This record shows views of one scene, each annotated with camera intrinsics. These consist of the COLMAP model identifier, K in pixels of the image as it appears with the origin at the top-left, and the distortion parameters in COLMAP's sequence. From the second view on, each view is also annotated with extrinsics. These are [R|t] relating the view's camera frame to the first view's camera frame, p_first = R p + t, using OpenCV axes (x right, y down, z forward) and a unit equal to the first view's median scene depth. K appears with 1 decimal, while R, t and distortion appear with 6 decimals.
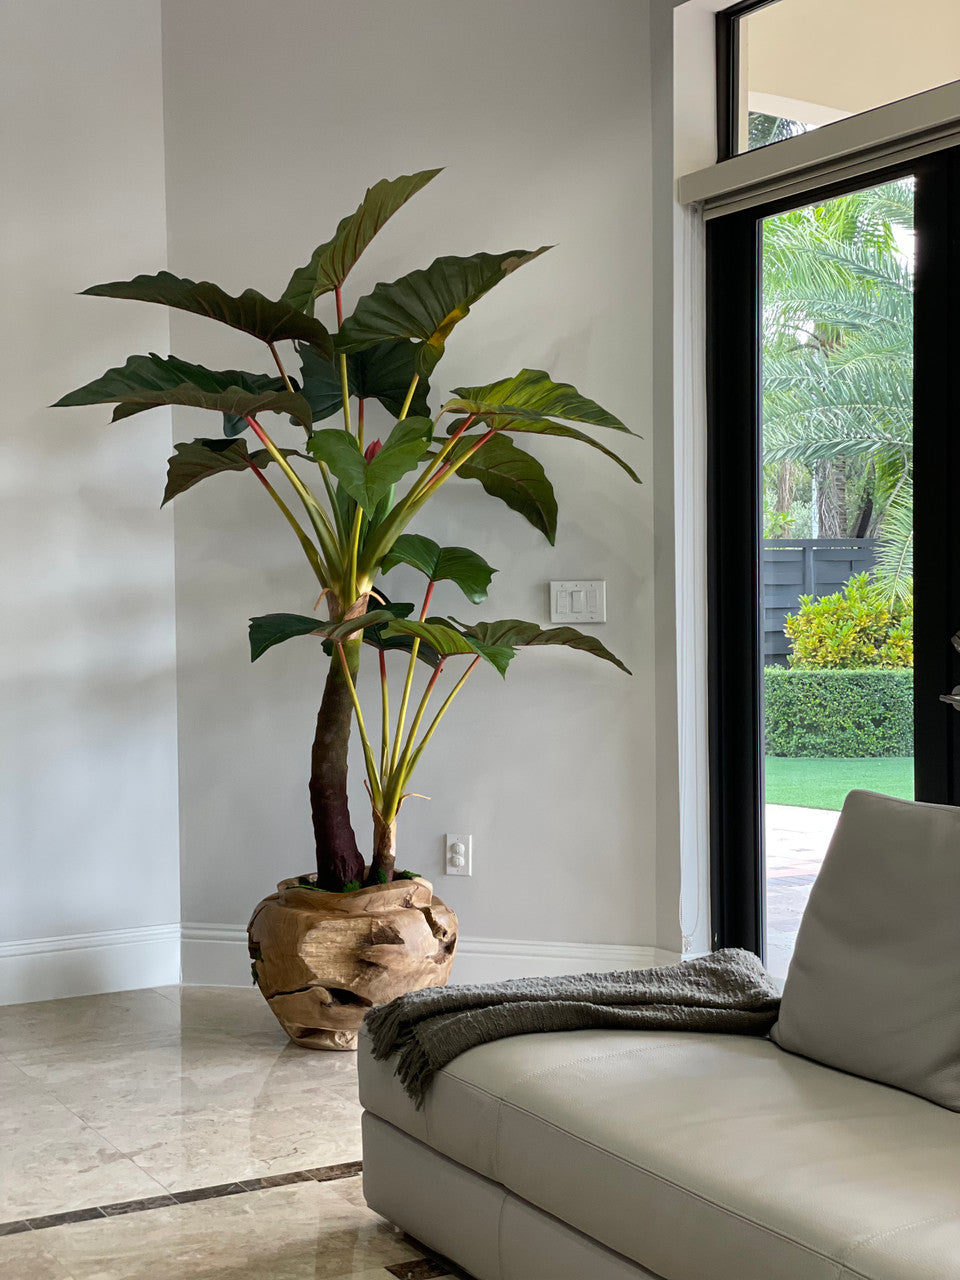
lens RADIAL K [[1792.1, 0, 489.4], [0, 1792.1, 643.1], [0, 0, 1]] dist [0.119353, 0.000000]
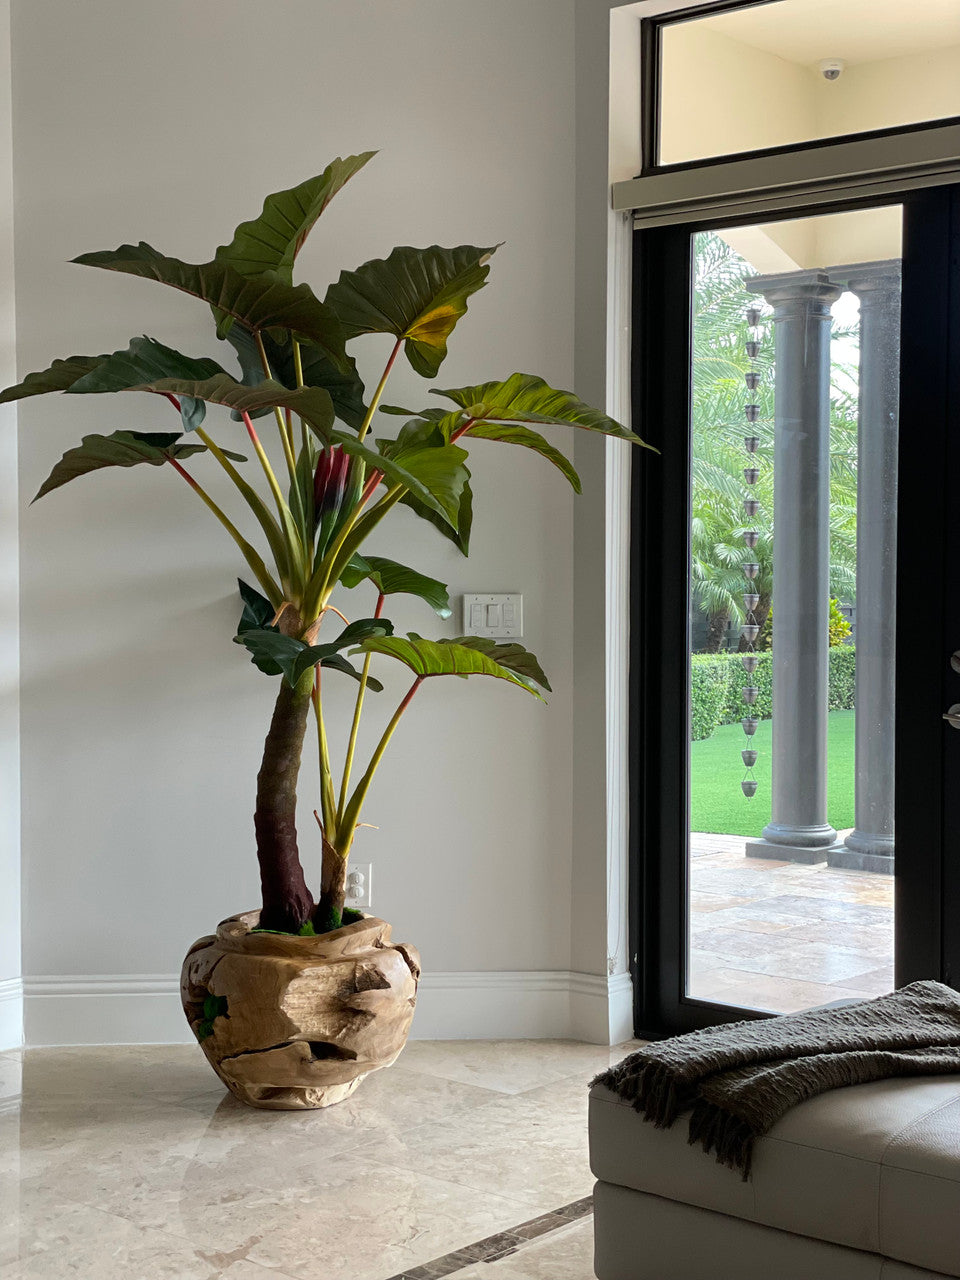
lens RADIAL K [[1792.1, 0, 479.8], [0, 1792.1, 637.8], [0, 0, 1]] dist [0.119353, 0.000000]
pose [[0.940848, 0.000744, 0.338827, -0.310914], [-0.000875, 1.000000, 0.000233, -0.012633], [-0.338826, -0.000515, 0.940849, 0.111242]]
